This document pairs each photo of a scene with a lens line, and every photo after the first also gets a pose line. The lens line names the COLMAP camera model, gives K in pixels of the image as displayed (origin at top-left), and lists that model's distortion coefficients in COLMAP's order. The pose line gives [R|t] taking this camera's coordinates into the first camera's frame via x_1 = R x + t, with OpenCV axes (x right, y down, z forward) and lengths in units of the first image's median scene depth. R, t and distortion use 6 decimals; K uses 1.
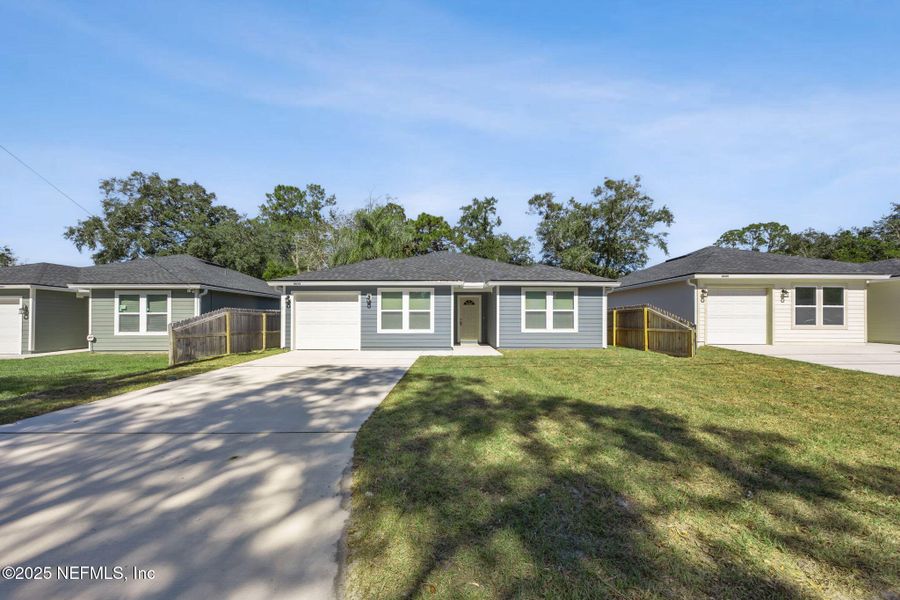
lens RADIAL K [[370.4, 0, 450.5], [0, 370.4, 313.8], [0, 0, 1]] dist [-0.009008, 0.000131]
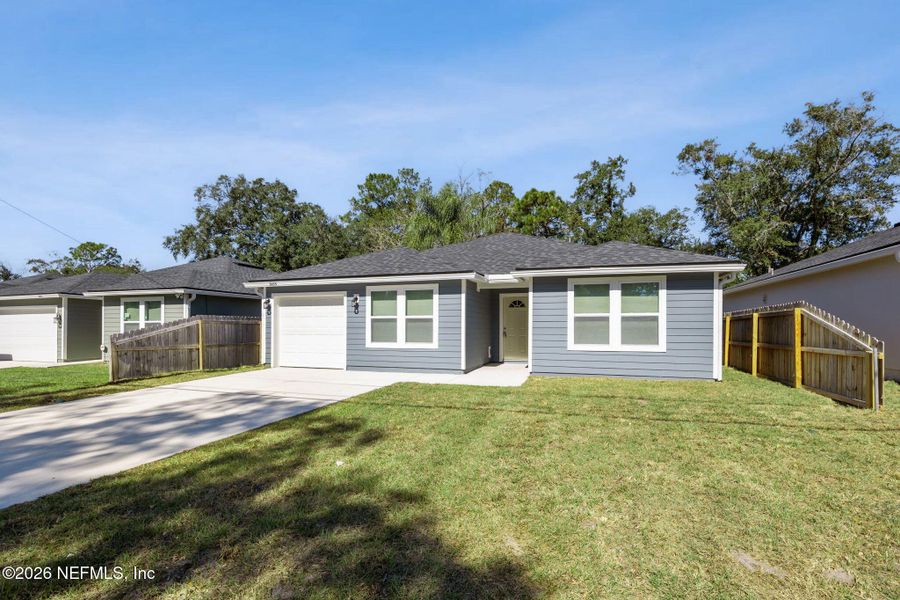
lens RADIAL K [[446.3, 0, 451.8], [0, 446.3, 324.8], [0, 0, 1]] dist [-0.016169, 0.000546]
pose [[0.943417, -0.001340, -0.331607, 0.254635], [0.005658, 0.999911, 0.012056, -0.002808], [0.331562, -0.013250, 0.943340, 0.213391]]
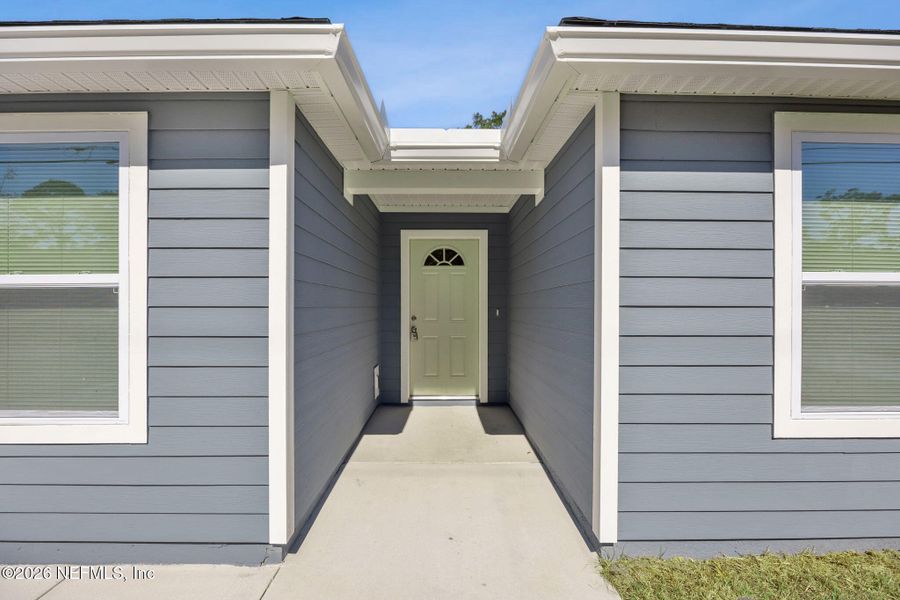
lens RADIAL K [[405.6, 0, 450.0], [0, 405.6, 300.0], [0, 0, 1]] dist [-0.001030, -0.000062]
pose [[0.999972, -0.000246, -0.007498, 0.069009], [0.000337, 0.999926, 0.012172, -0.002535], [0.007494, -0.012174, 0.999898, 0.837272]]
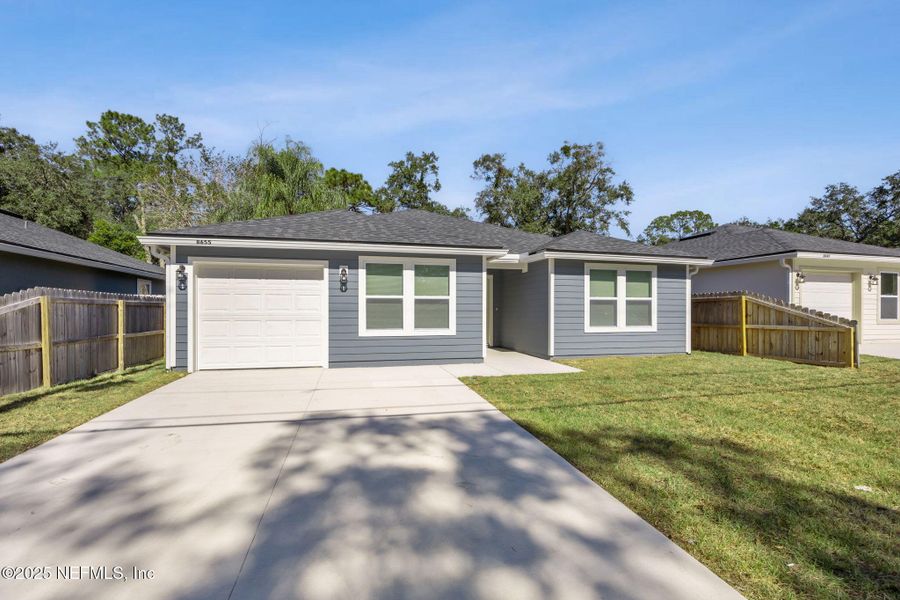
lens RADIAL K [[431.0, 0, 446.6], [0, 431.0, 308.2], [0, 0, 1]] dist [-0.016004, 0.001158]
pose [[0.968010, 0.002287, 0.250902, -0.228866], [-0.005012, 0.999935, 0.010222, 0.001743], [-0.250862, -0.011152, 0.967959, 0.327520]]
